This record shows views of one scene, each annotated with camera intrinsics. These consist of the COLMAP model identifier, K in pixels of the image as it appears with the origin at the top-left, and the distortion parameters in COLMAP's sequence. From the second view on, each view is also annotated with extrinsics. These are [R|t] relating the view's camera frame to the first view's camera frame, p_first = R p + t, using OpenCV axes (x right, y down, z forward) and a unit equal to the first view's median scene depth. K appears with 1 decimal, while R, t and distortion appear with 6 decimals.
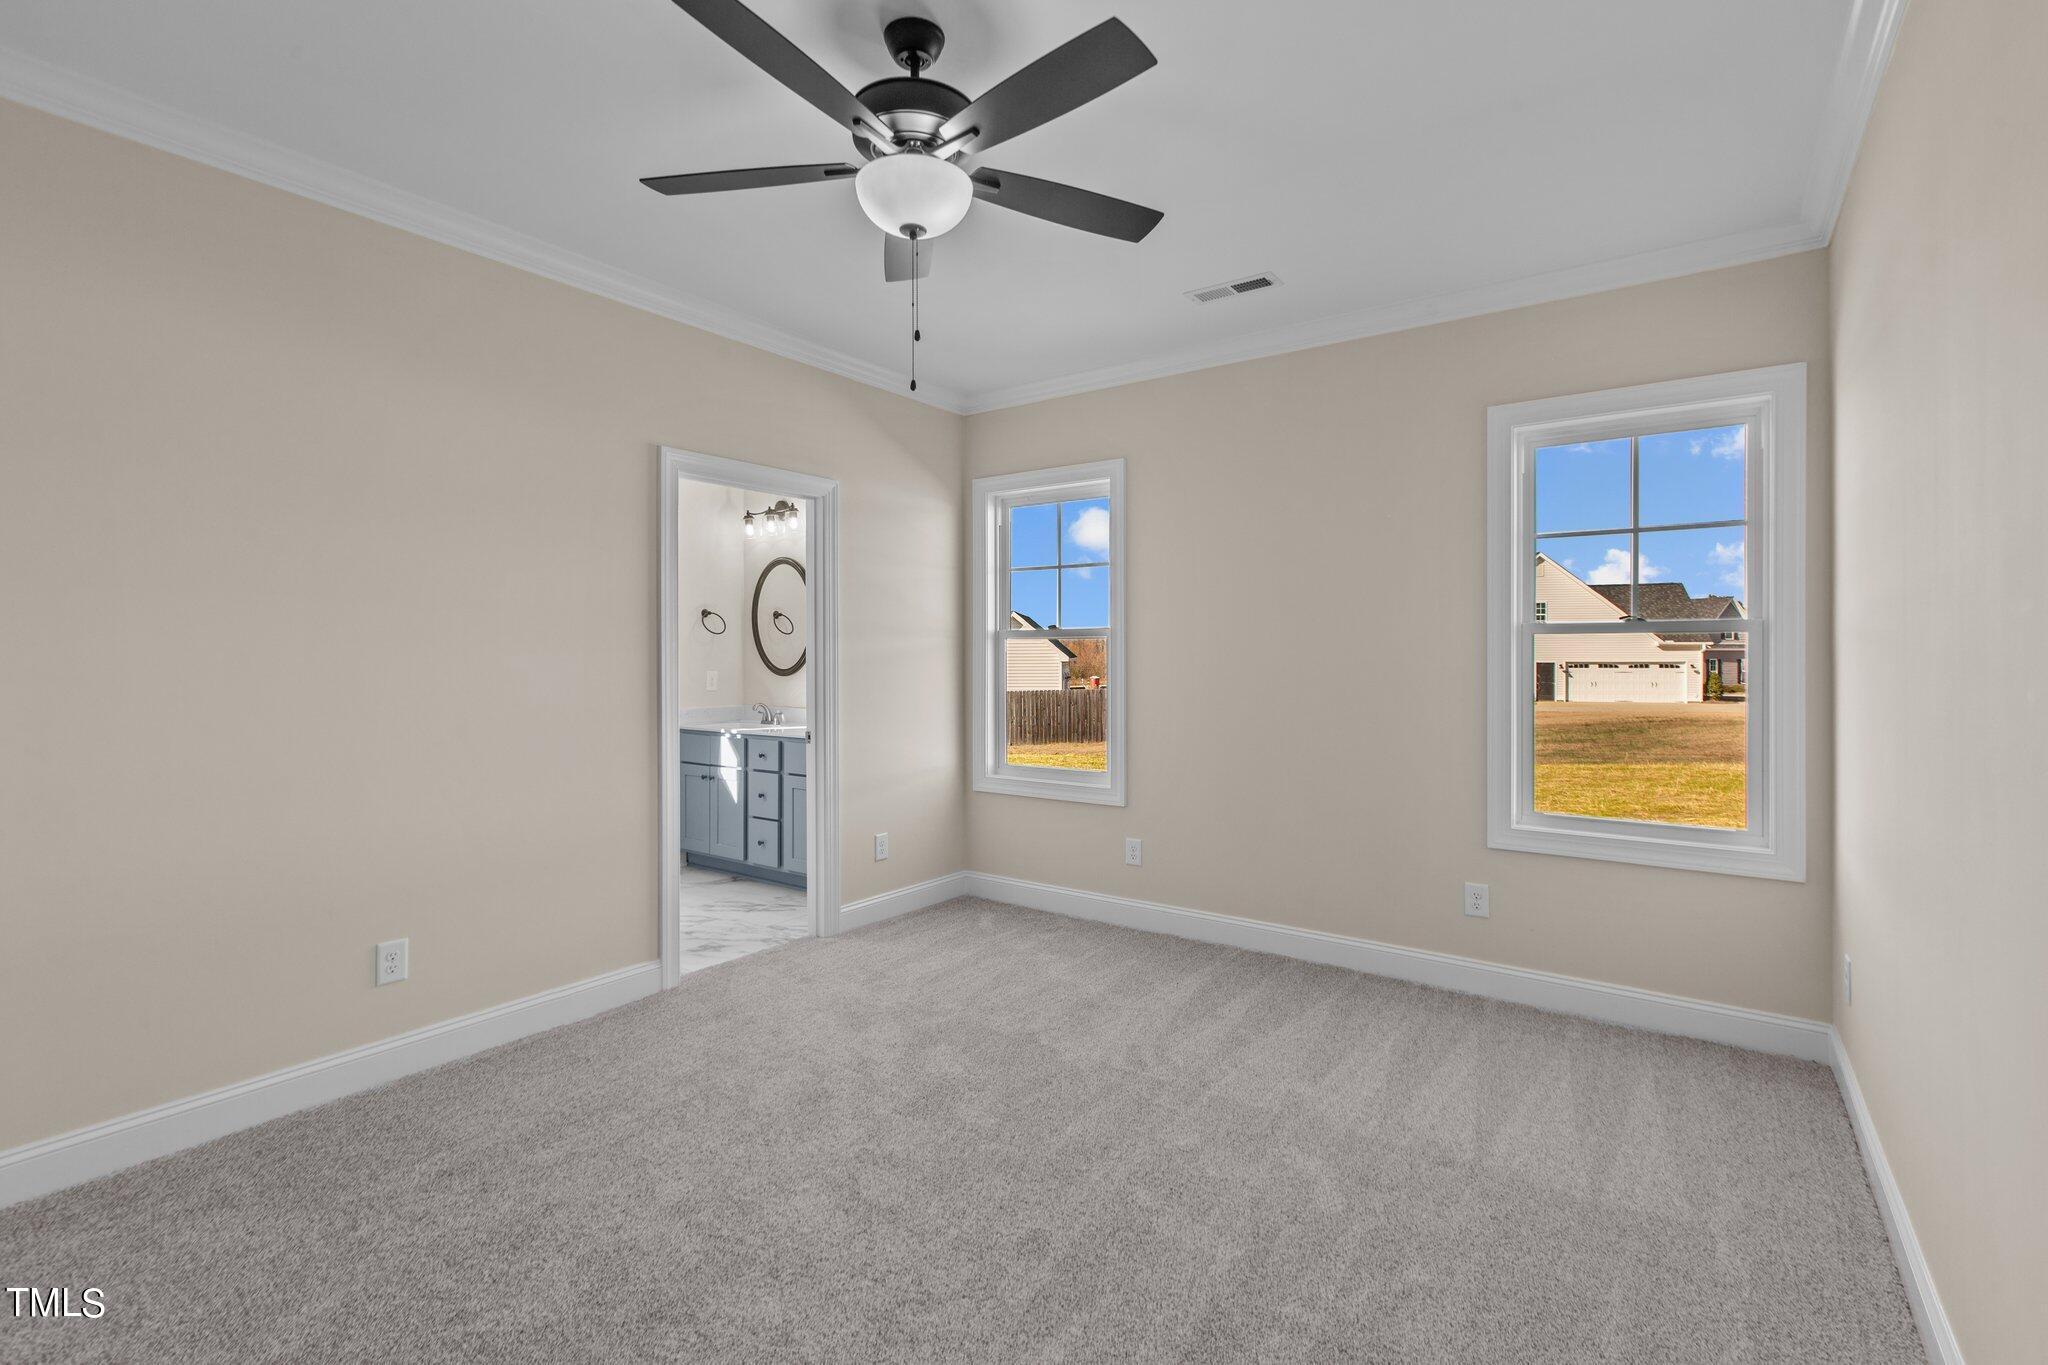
lens RADIAL K [[922.5, 0, 1024.9], [0, 922.5, 686.8], [0, 0, 1]] dist [0.000517, -0.000244]
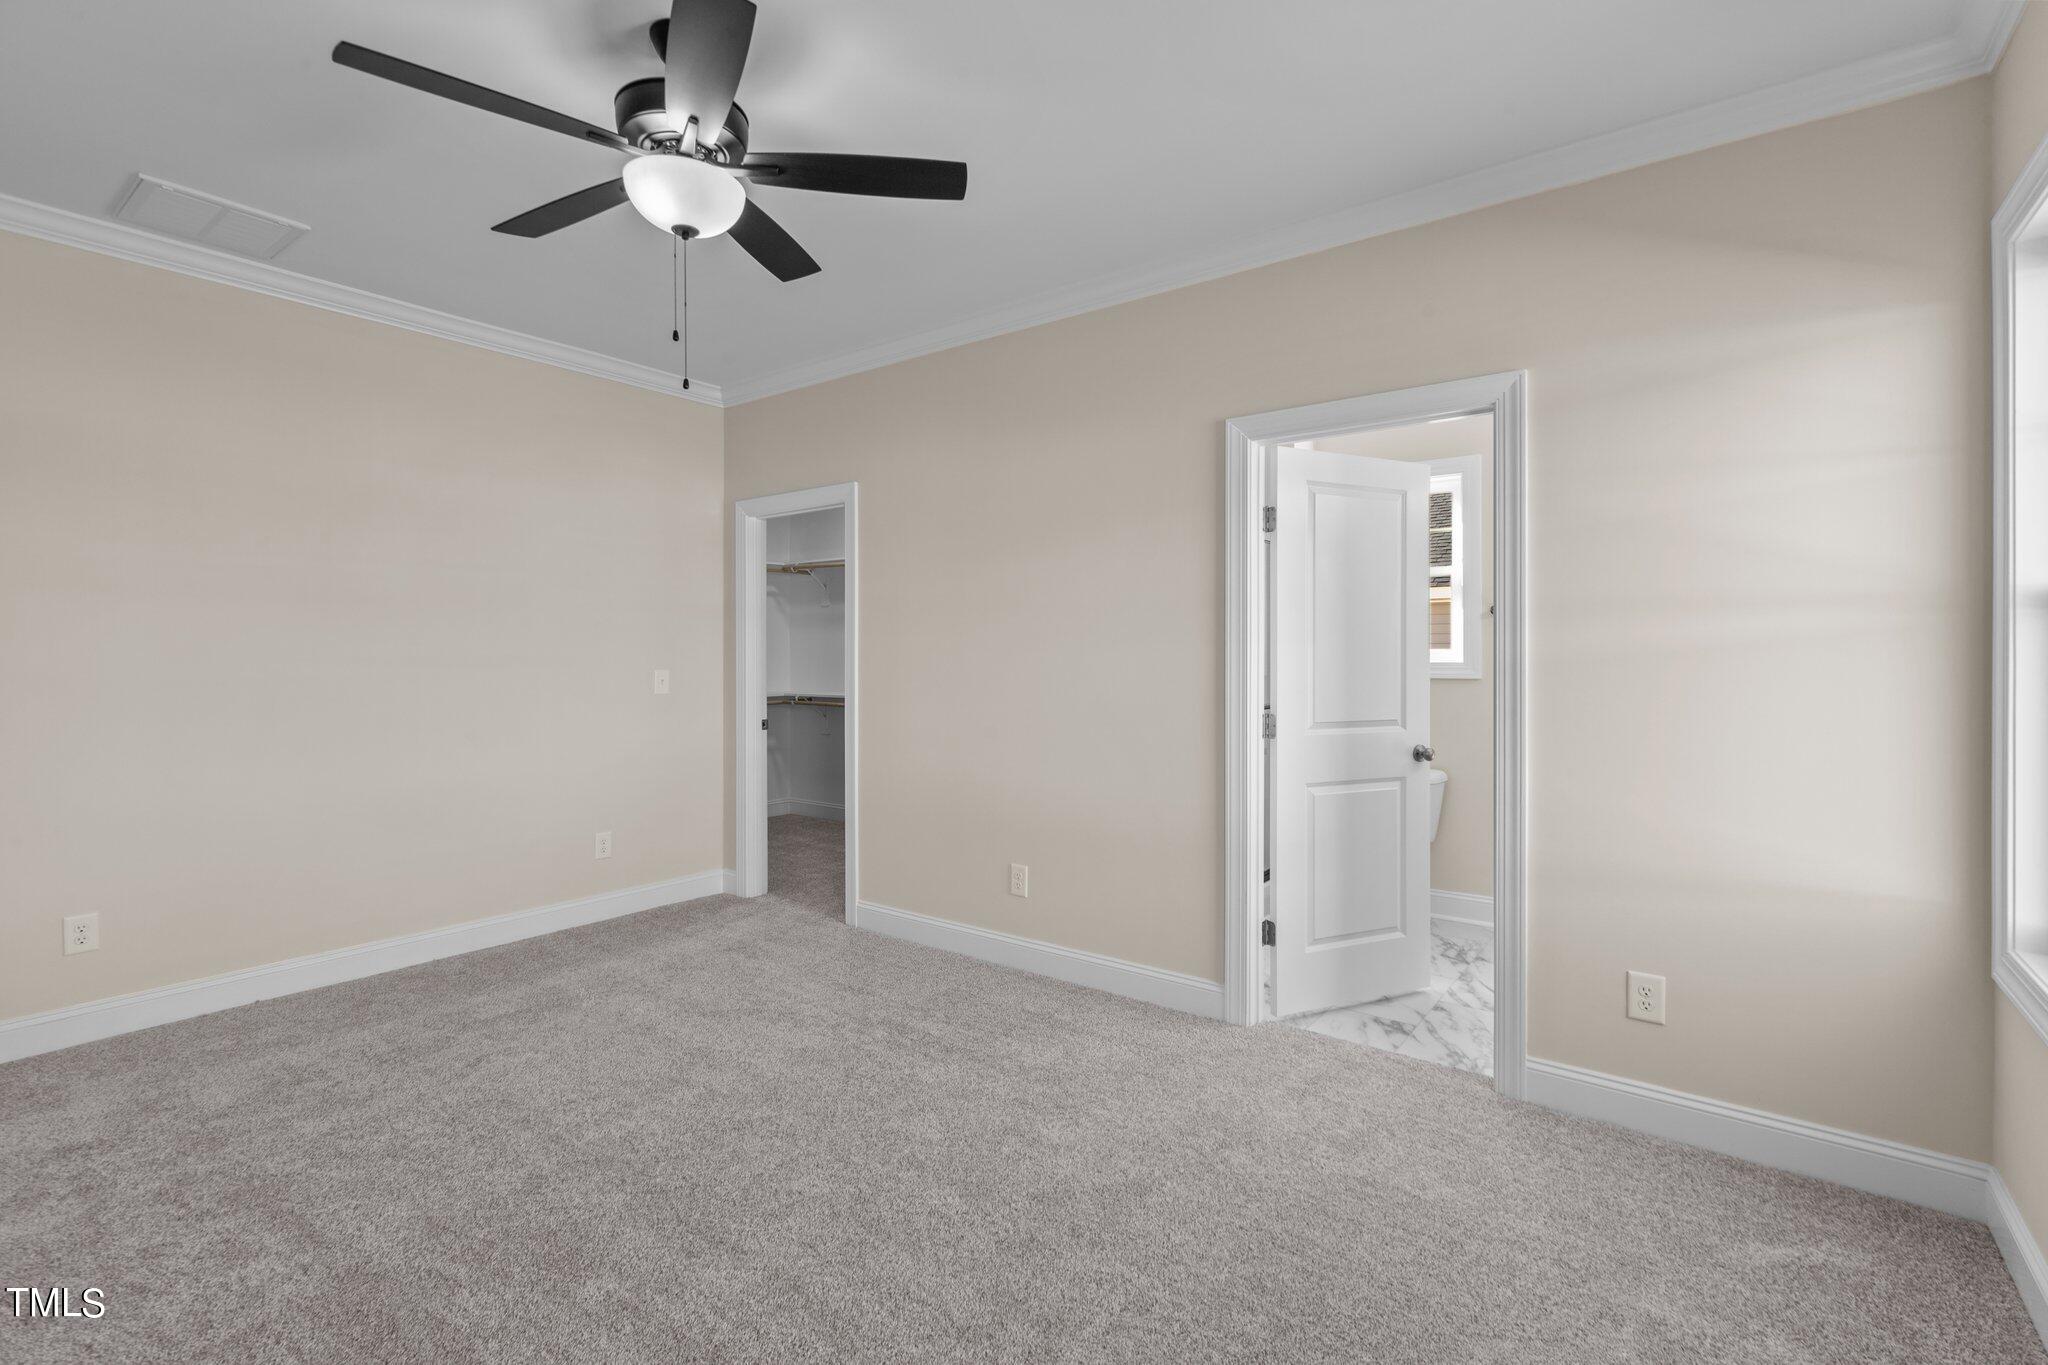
lens RADIAL K [[922.5, 0, 1024.9], [0, 922.5, 686.8], [0, 0, 1]] dist [0.000517, -0.000244]
pose [[-0.038313, 0.026932, -0.998903, 0.452091], [-0.035757, 0.998960, 0.028305, -0.015346], [0.998626, 0.036802, -0.037310, 0.726032]]
